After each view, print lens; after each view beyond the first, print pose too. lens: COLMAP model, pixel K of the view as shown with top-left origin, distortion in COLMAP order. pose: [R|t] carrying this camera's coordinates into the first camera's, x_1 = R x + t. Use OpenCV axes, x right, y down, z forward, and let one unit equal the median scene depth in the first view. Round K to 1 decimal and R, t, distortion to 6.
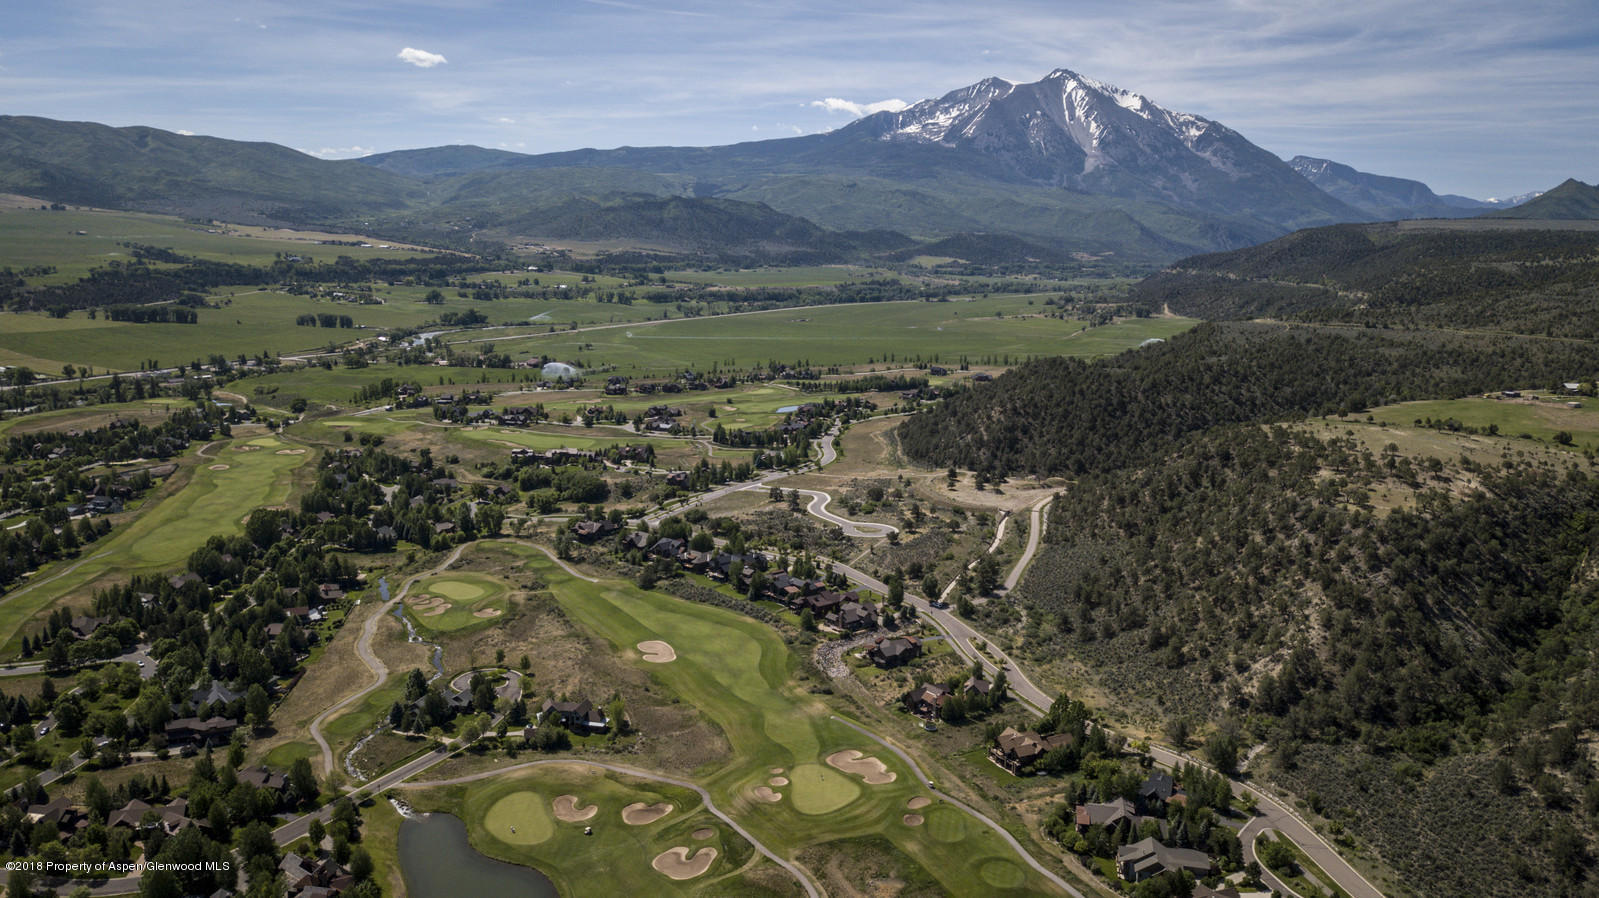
lens RADIAL K [[1217.0, 0, 803.5], [0, 1217.0, 453.4], [0, 0, 1]] dist [0.029337, -0.035462]
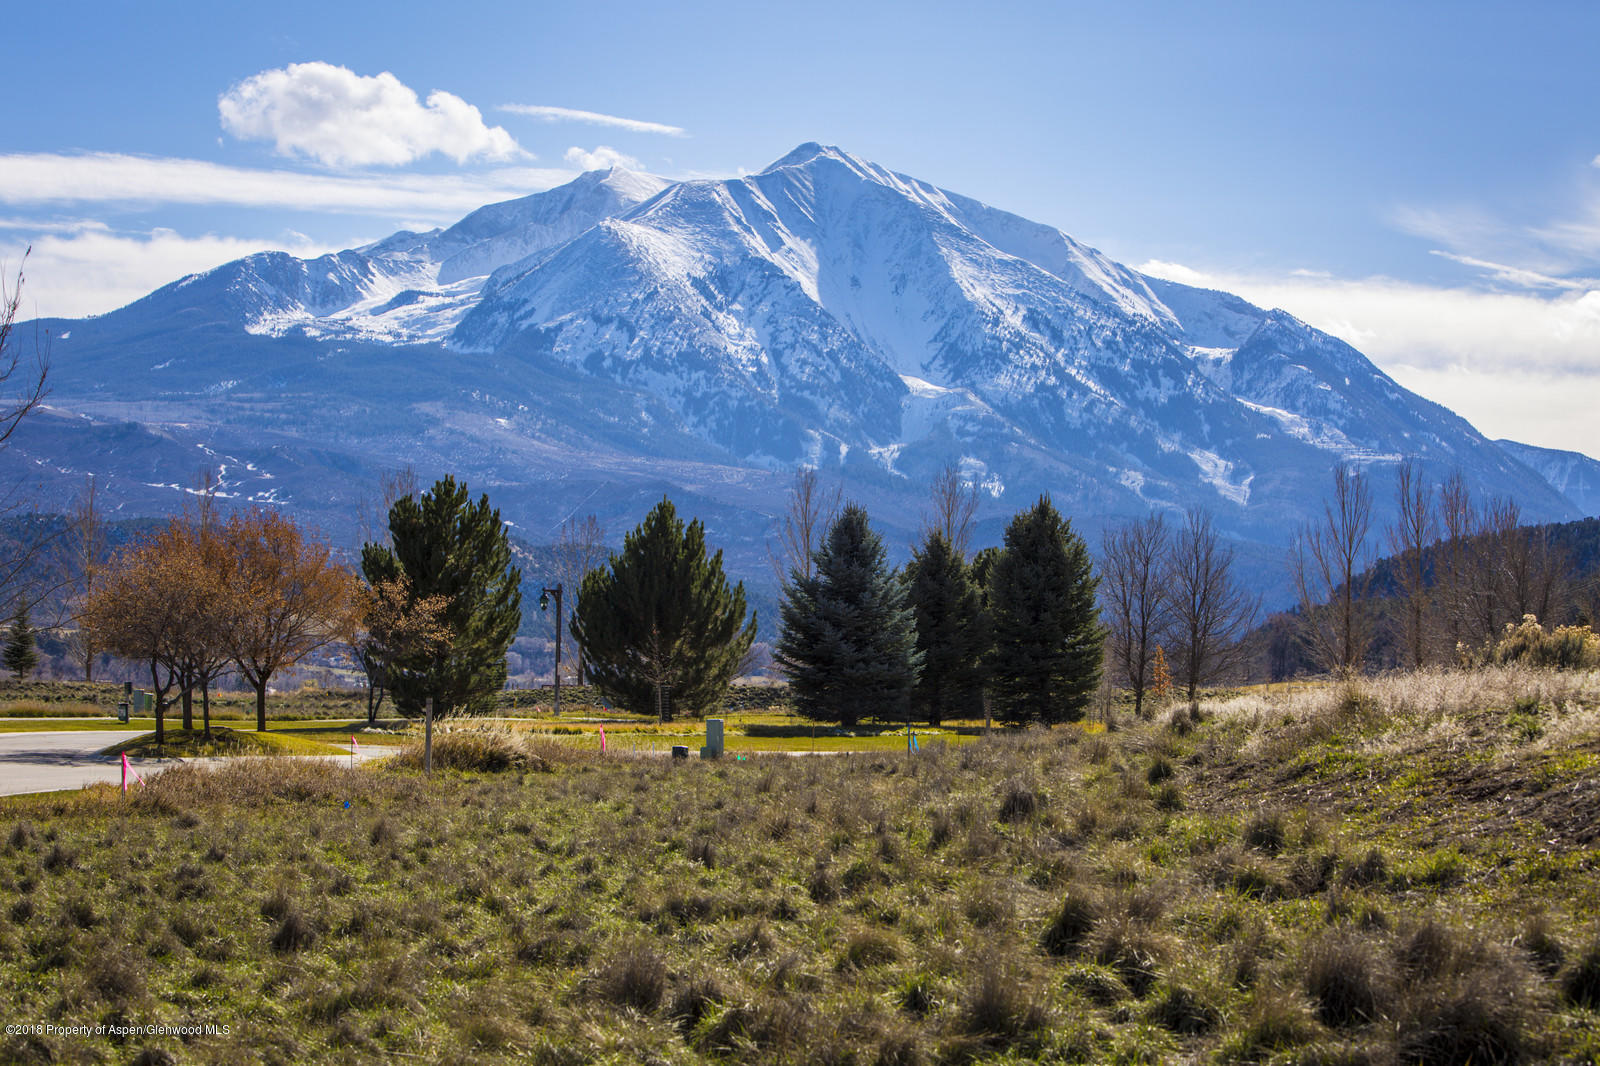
lens RADIAL K [[3650.9, 0, 801.1], [0, 3650.9, 538.8], [0, 0, 1]] dist [-0.214867, 0.000000]
pose [[0.980493, 0.011827, 0.196198, 0.019465], [0.031241, 0.976121, -0.214968, -0.004541], [-0.194055, 0.216904, 0.956711, 0.106171]]
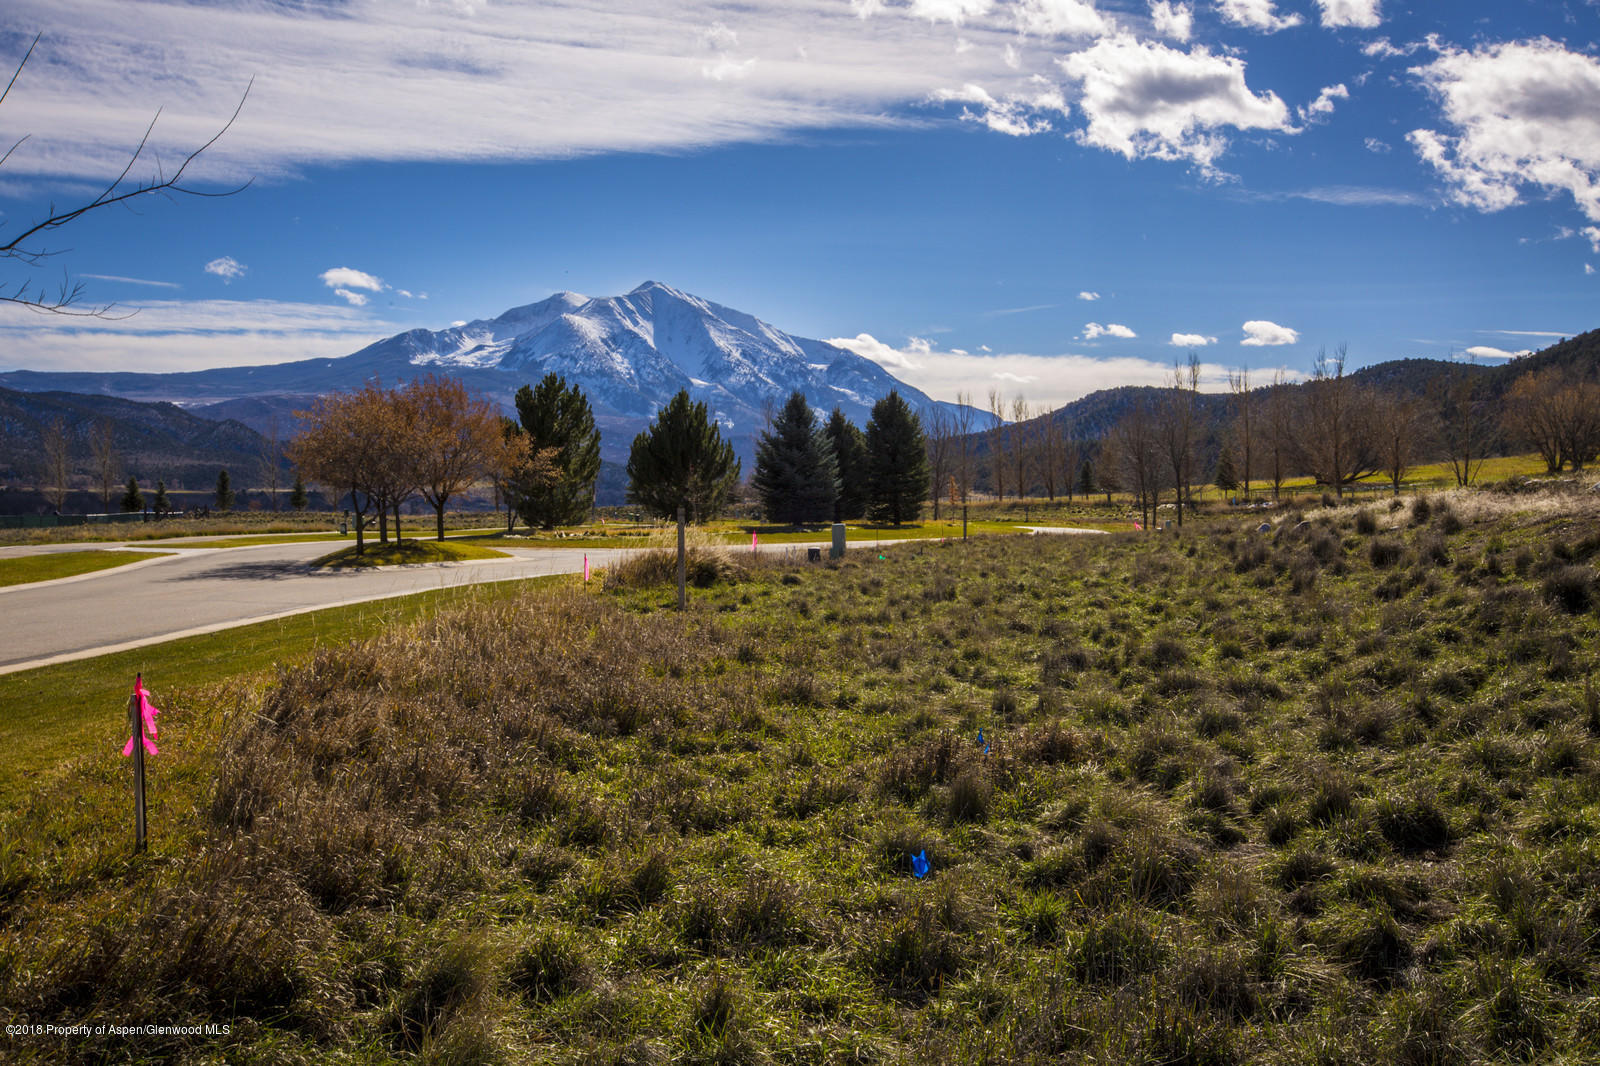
lens RADIAL K [[1507.8, 0, 775.6], [0, 1507.8, 510.7], [0, 0, 1]] dist [0.043509, 0.000000]
pose [[0.960671, -0.018381, 0.277081, 0.019583], [0.067529, 0.983318, -0.168897, -0.005119], [-0.269354, 0.180965, 0.945886, 0.109460]]
